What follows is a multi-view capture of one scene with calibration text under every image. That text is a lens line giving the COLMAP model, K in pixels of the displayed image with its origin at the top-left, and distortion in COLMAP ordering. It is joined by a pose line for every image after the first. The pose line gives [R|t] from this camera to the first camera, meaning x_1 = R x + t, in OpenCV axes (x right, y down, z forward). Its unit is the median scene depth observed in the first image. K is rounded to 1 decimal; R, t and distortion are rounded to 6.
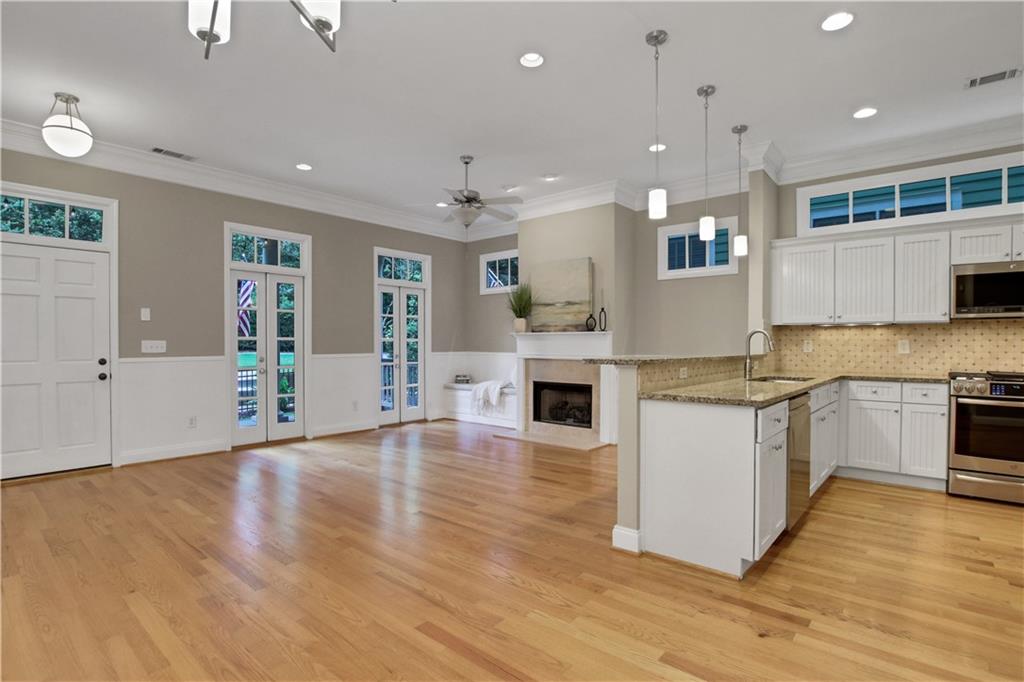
lens RADIAL K [[485.9, 0, 513.5], [0, 485.9, 348.1], [0, 0, 1]] dist [-0.026413, 0.000664]
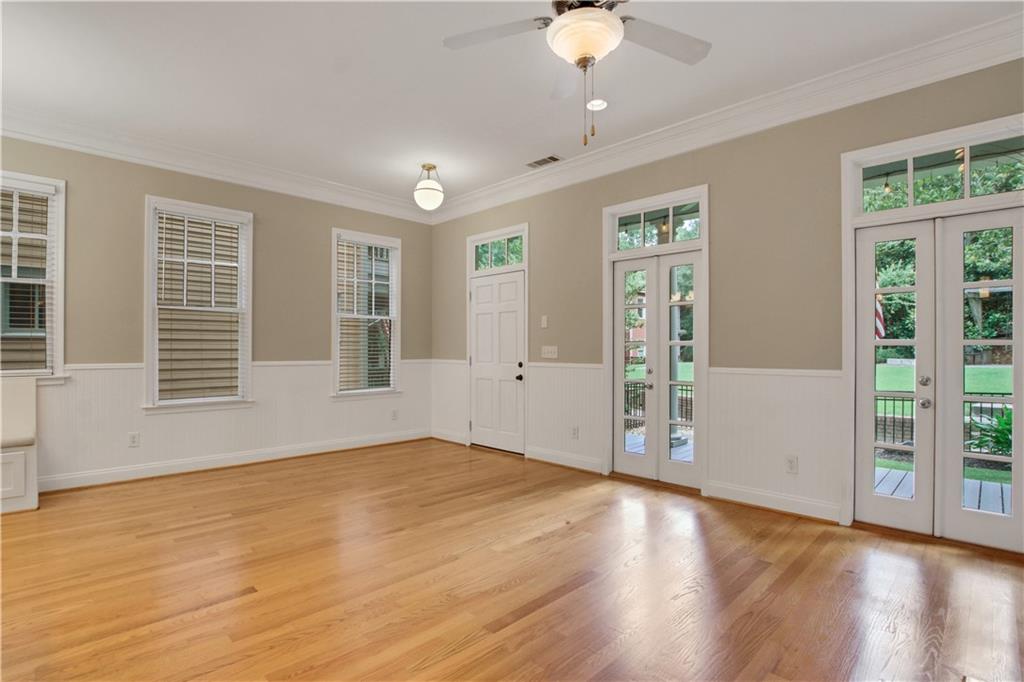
lens RADIAL K [[485.9, 0, 513.5], [0, 485.9, 348.1], [0, 0, 1]] dist [-0.026413, 0.000664]
pose [[-0.091138, -0.010308, -0.995785, 0.315845], [-0.012436, 0.999880, -0.009212, -0.001690], [0.995761, 0.011545, -0.091255, 1.031531]]
